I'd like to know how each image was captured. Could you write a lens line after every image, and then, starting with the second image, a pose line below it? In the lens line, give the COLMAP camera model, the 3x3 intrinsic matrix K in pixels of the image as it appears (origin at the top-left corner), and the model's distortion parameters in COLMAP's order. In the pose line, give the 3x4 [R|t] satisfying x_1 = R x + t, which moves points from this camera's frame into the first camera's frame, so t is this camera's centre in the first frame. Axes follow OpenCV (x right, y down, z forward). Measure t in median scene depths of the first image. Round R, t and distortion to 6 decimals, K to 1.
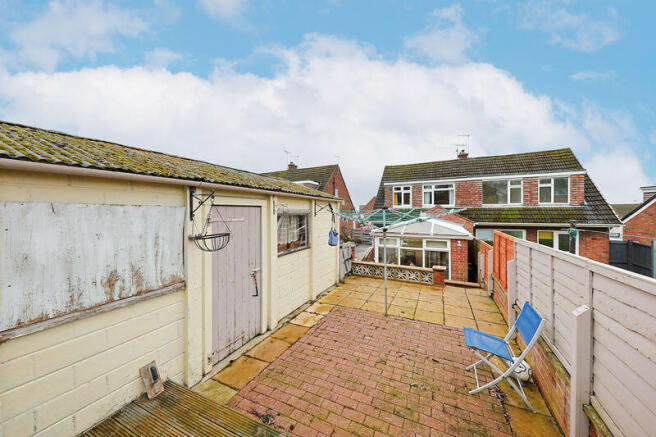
lens RADIAL K [[222.9, 0, 329.5], [0, 222.9, 215.5], [0, 0, 1]] dist [0.003666, -0.000542]
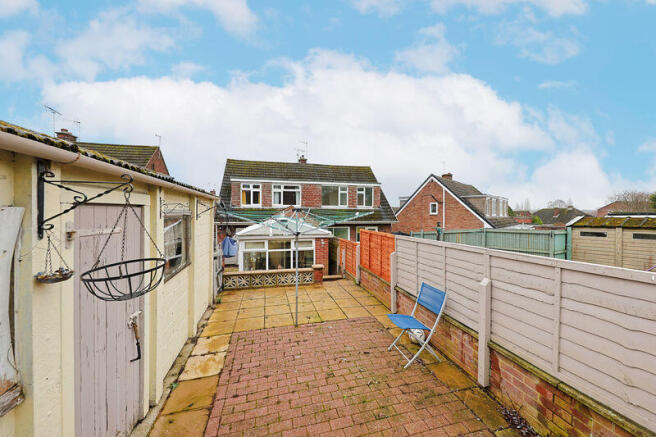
lens RADIAL K [[238.4, 0, 324.6], [0, 238.4, 214.9], [0, 0, 1]] dist [0.006013, -0.001452]
pose [[0.763800, -0.001112, 0.645452, -0.225597], [0.000213, 0.999999, 0.001471, -0.010849], [-0.645452, -0.000986, 0.763800, 0.130693]]
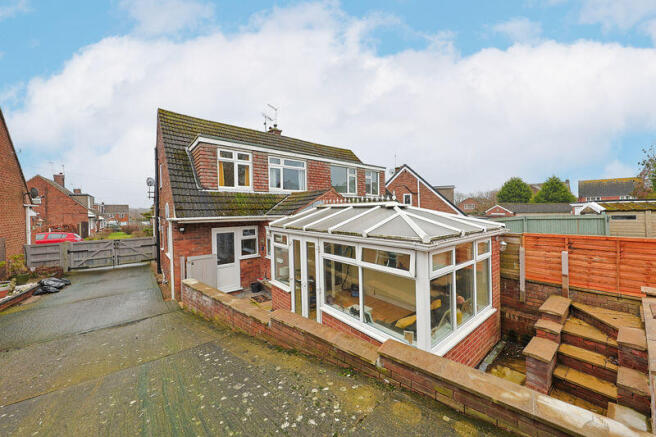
lens RADIAL K [[240.8, 0, 323.8], [0, 240.8, 213.8], [0, 0, 1]] dist [0.000321, 0.000033]
pose [[0.406520, -0.015326, 0.913513, -0.339586], [0.014609, 0.999841, 0.010273, 0.048048], [-0.913525, 0.009170, 0.406679, 1.576371]]
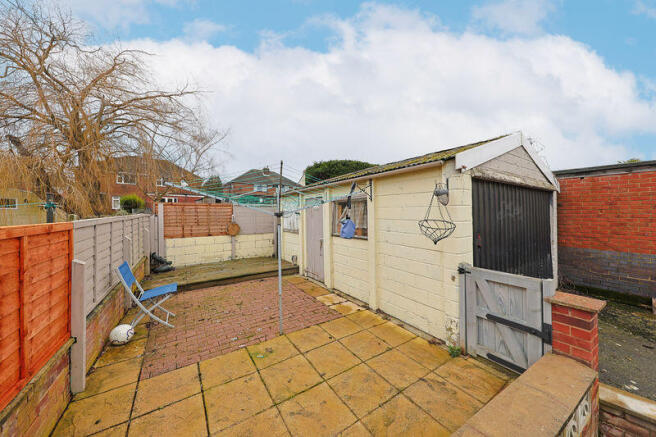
lens RADIAL K [[222.9, 0, 333.7], [0, 222.9, 213.4], [0, 0, 1]] dist [0.003666, -0.000542]
pose [[-0.477963, -0.002899, -0.878375, 0.620358], [-0.009393, 0.999954, 0.001811, 0.042691], [0.878330, 0.009116, -0.477968, 1.143968]]
